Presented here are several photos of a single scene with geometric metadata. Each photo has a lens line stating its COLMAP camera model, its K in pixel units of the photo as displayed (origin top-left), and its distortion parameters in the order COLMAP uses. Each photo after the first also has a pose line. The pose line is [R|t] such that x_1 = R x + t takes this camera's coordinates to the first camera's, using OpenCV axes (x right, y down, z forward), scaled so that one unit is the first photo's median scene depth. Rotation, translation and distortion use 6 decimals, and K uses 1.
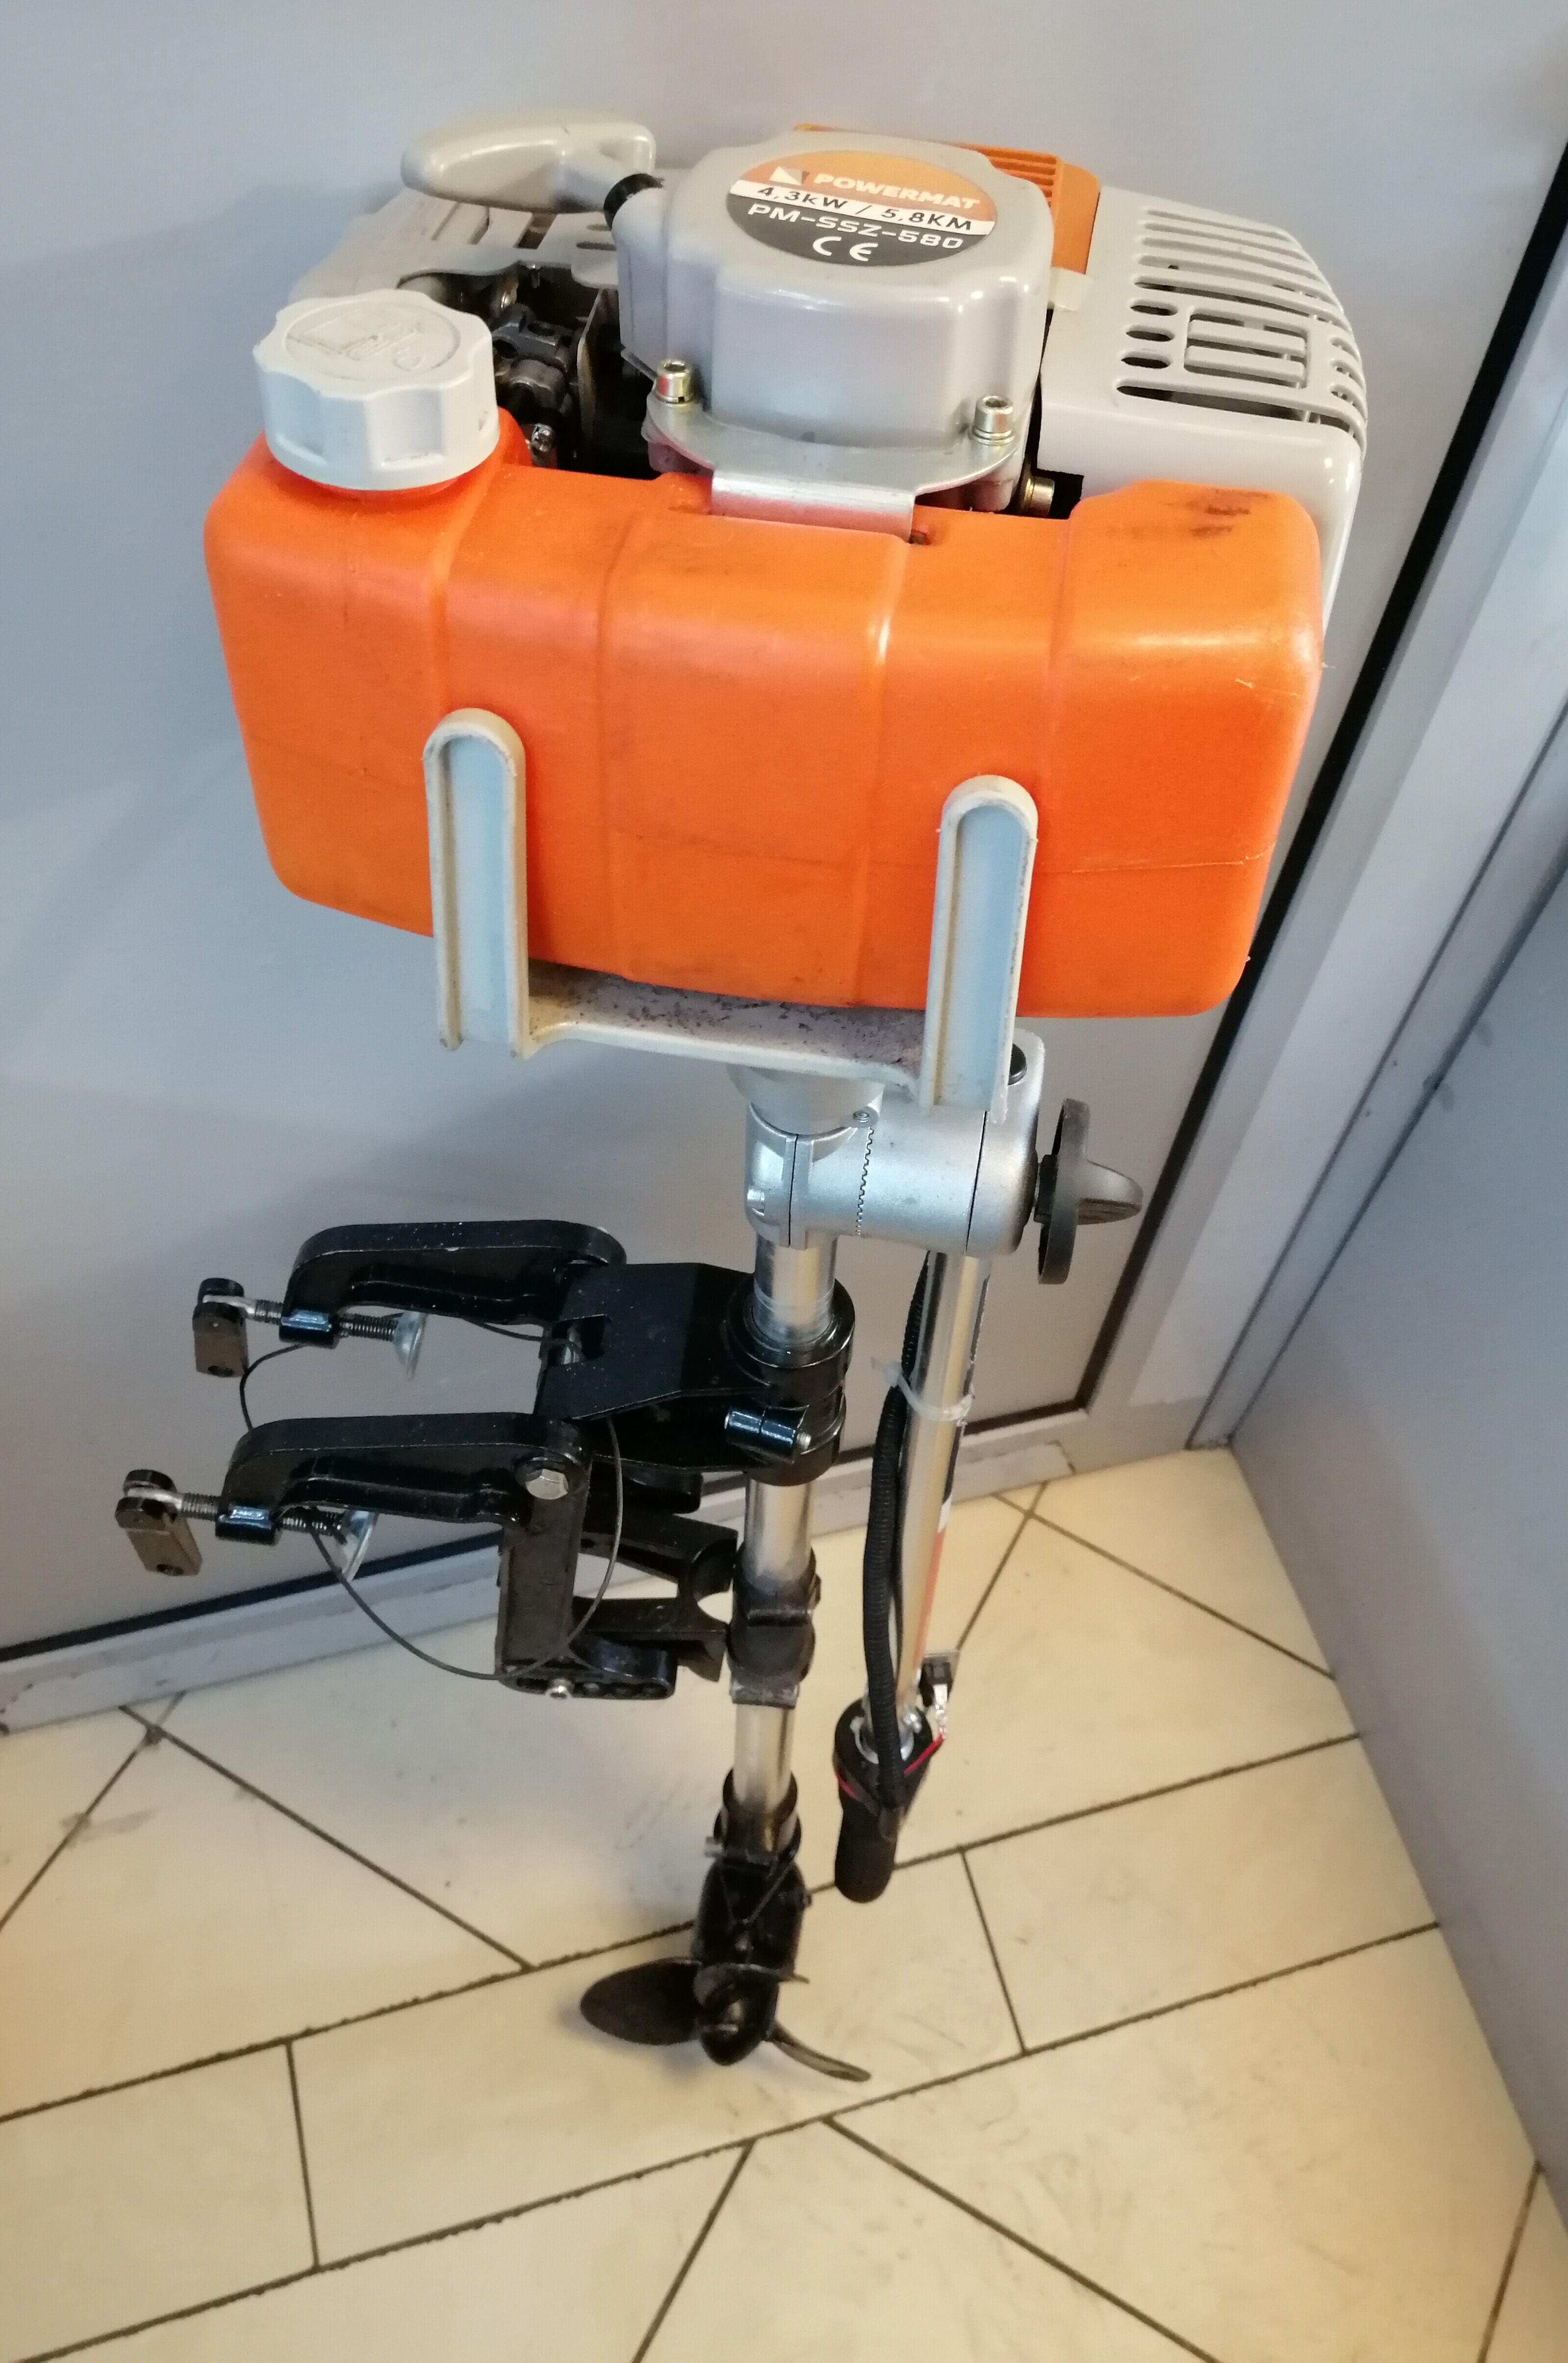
lens RADIAL K [[1832.5, 0, 782.1], [0, 1832.5, 1162.4], [0, 0, 1]] dist [0.044364, -0.039682]
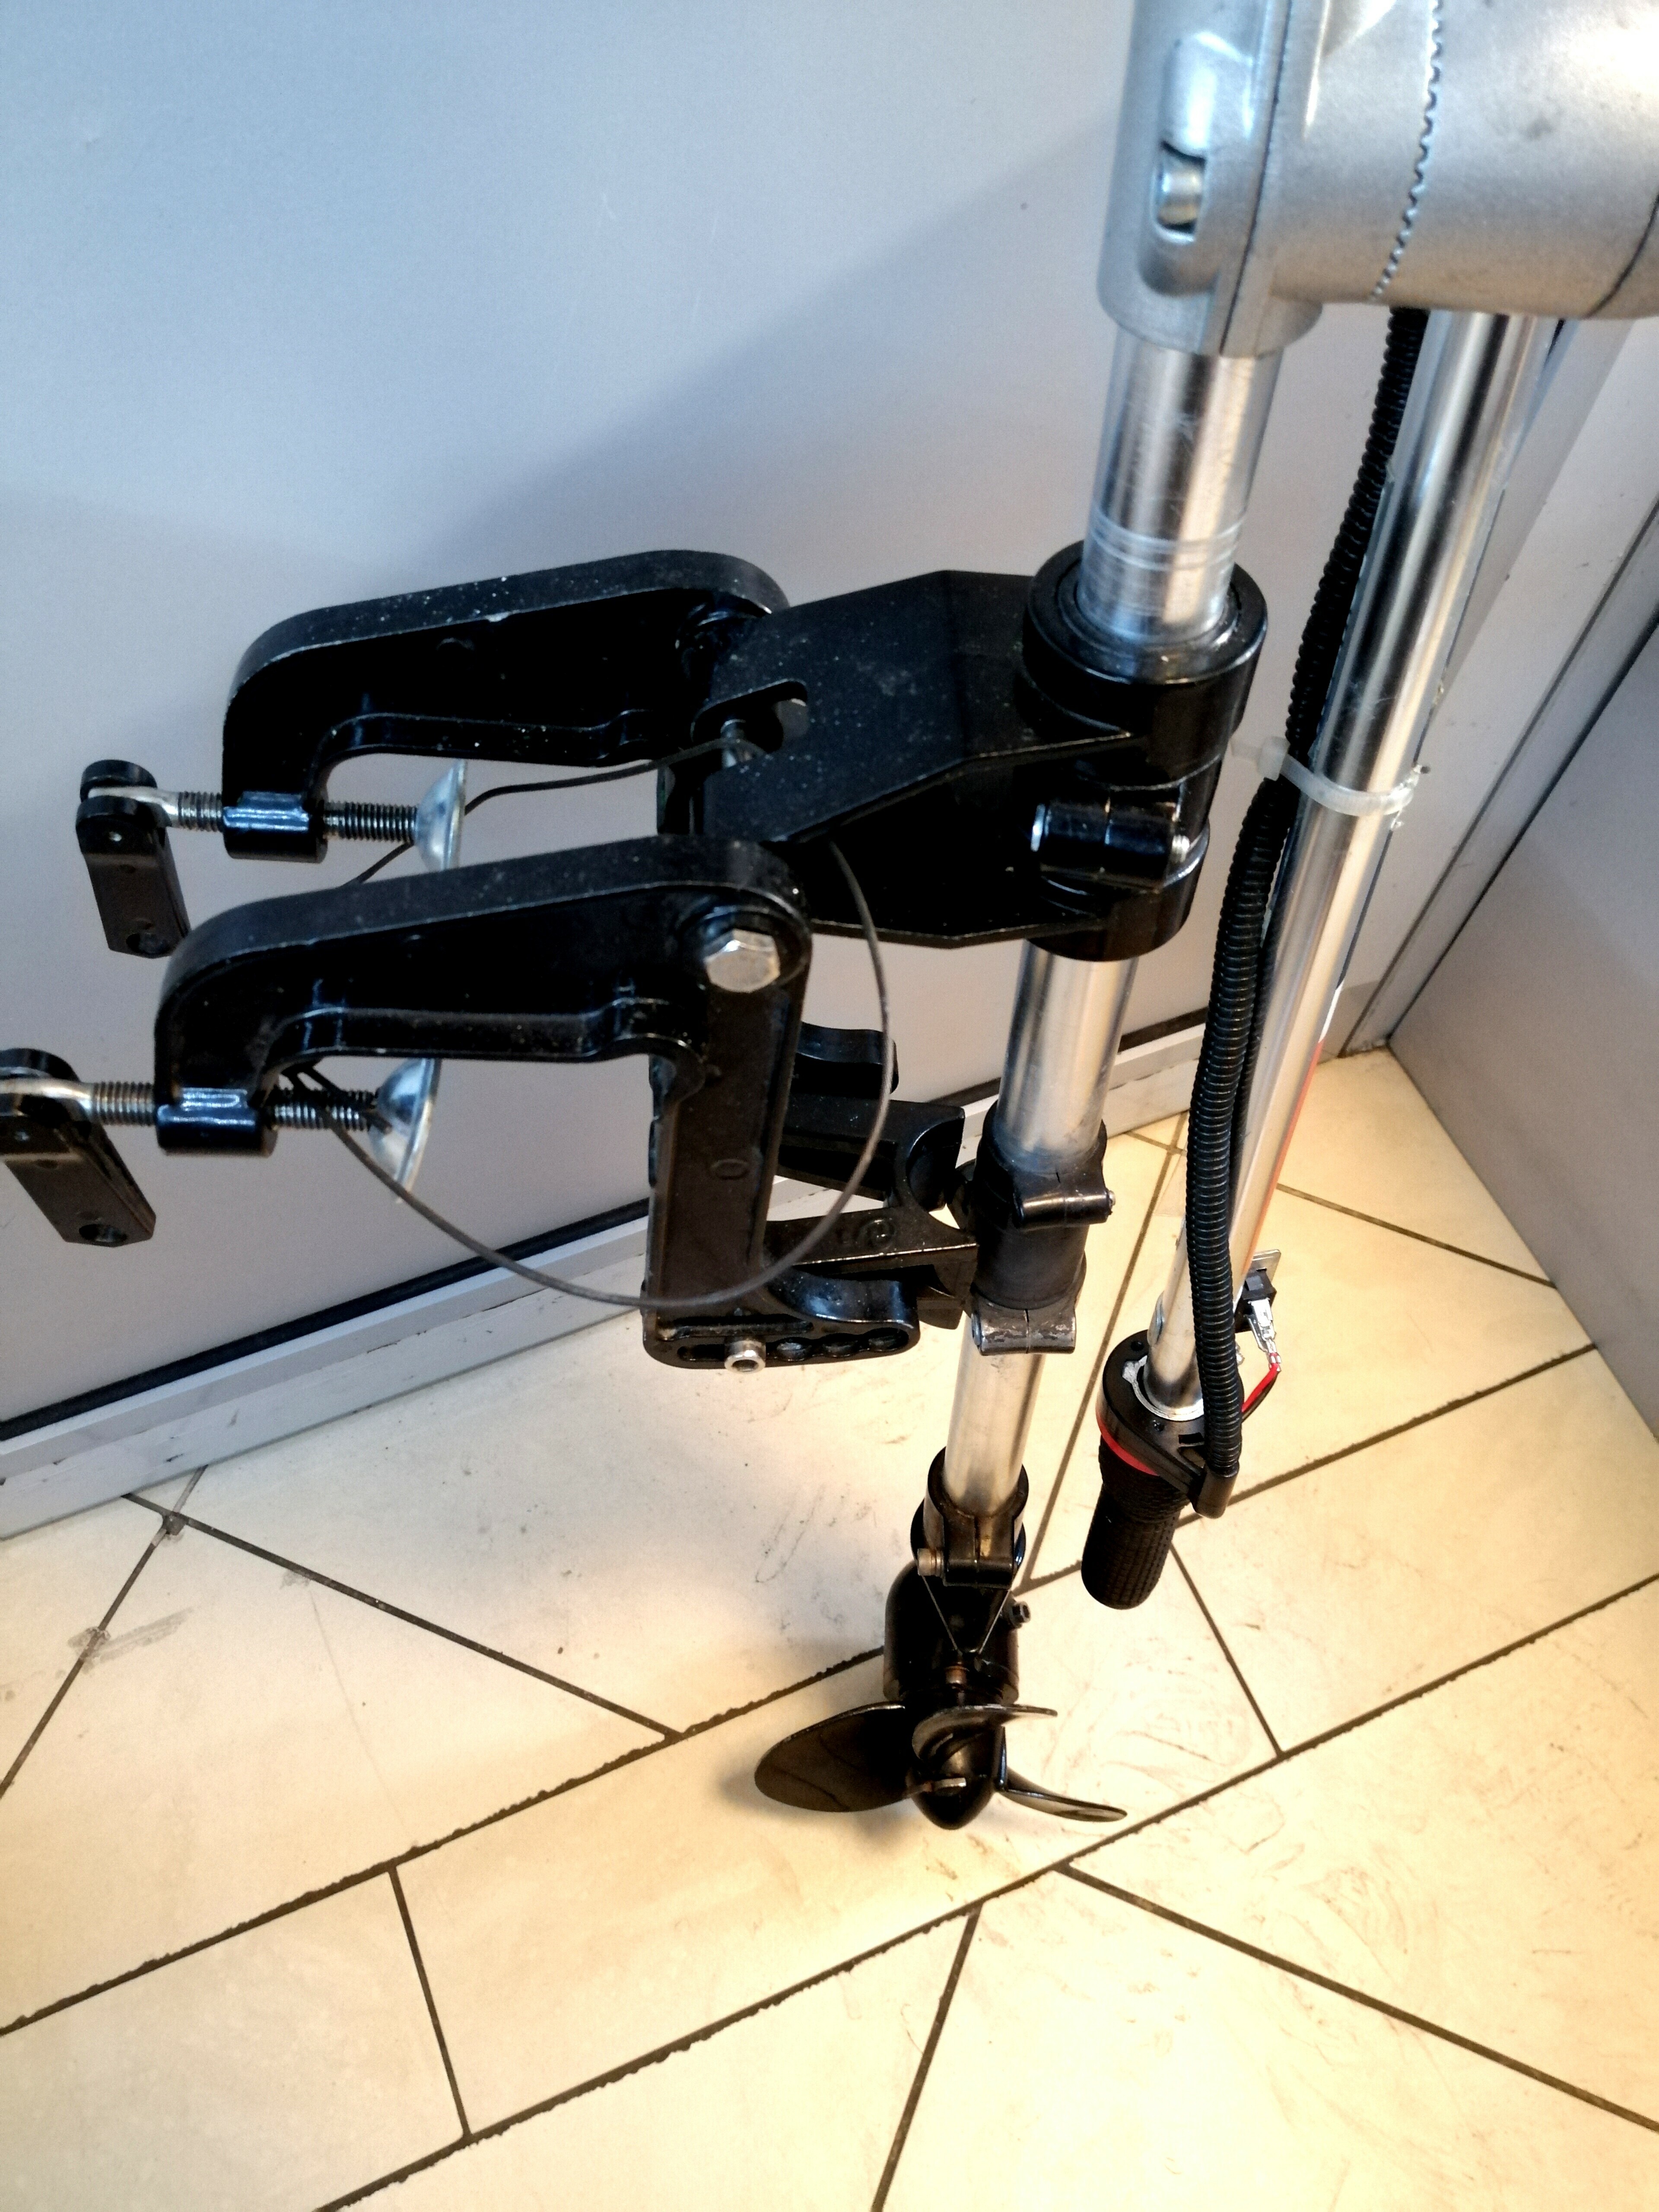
lens RADIAL K [[1740.2, 0, 833.6], [0, 1740.2, 1101.8], [0, 0, 1]] dist [0.066936, -0.060104]
pose [[0.992211, -0.117264, 0.042037, -0.075100], [0.112656, 0.988693, 0.098966, 0.099239], [-0.053167, -0.093459, 0.994203, 0.278741]]
